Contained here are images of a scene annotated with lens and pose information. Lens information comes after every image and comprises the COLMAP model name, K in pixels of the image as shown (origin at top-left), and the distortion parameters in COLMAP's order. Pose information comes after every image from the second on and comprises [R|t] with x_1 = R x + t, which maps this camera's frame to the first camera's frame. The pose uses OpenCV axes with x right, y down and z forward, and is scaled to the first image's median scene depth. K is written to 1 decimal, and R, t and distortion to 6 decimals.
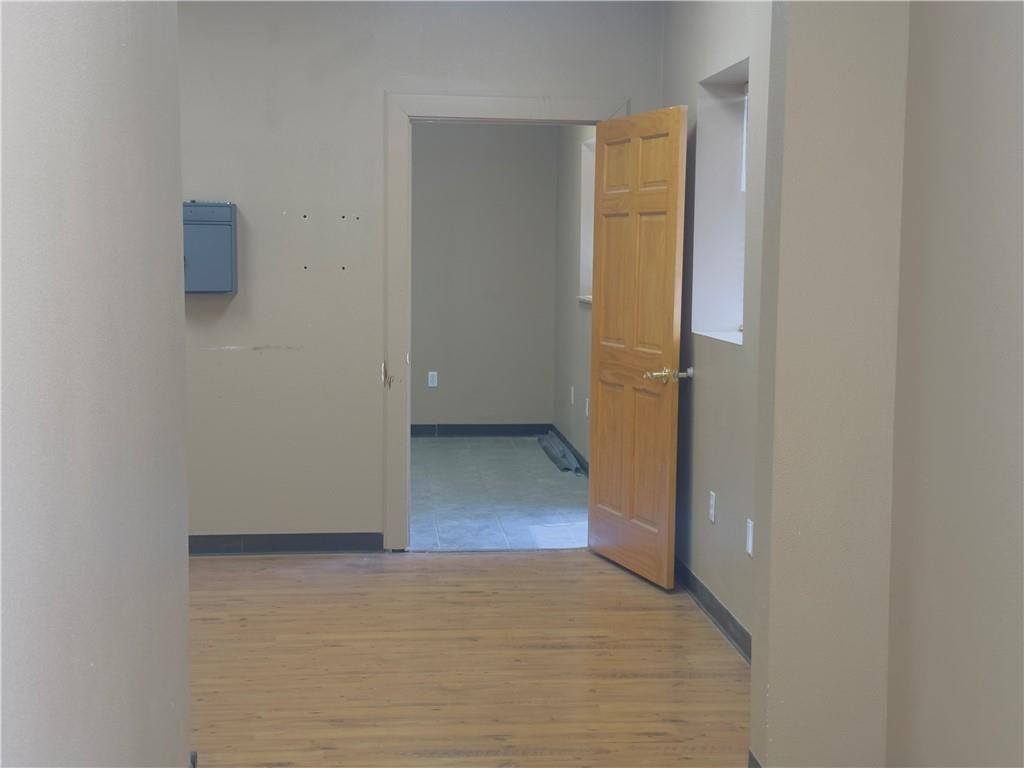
lens RADIAL K [[1487.7, 0, 512.0], [0, 1487.7, 384.0], [0, 0, 1]] dist [0.438456, 0.024306]
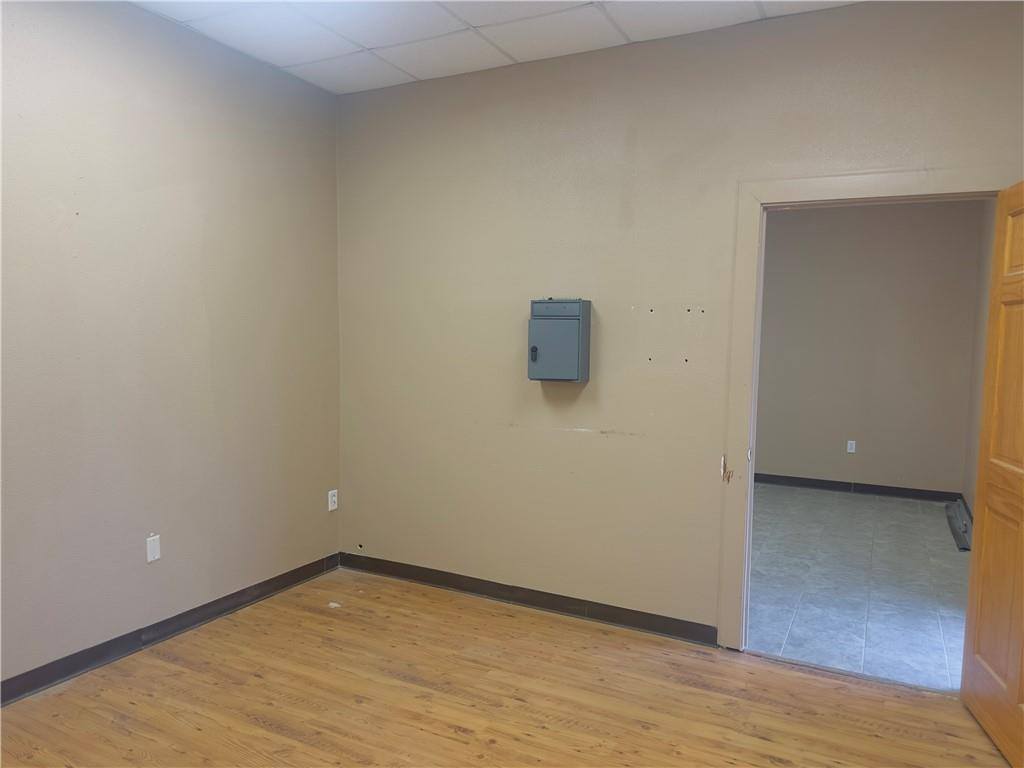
lens RADIAL K [[710.4, 0, 512.0], [0, 710.4, 384.0], [0, 0, 1]] dist [0.048770, -0.081715]
pose [[0.840017, 0.043377, -0.540823, 0.049204], [-0.061746, 0.997966, -0.015862, -0.046197], [0.539035, 0.046718, 0.840987, 0.534601]]
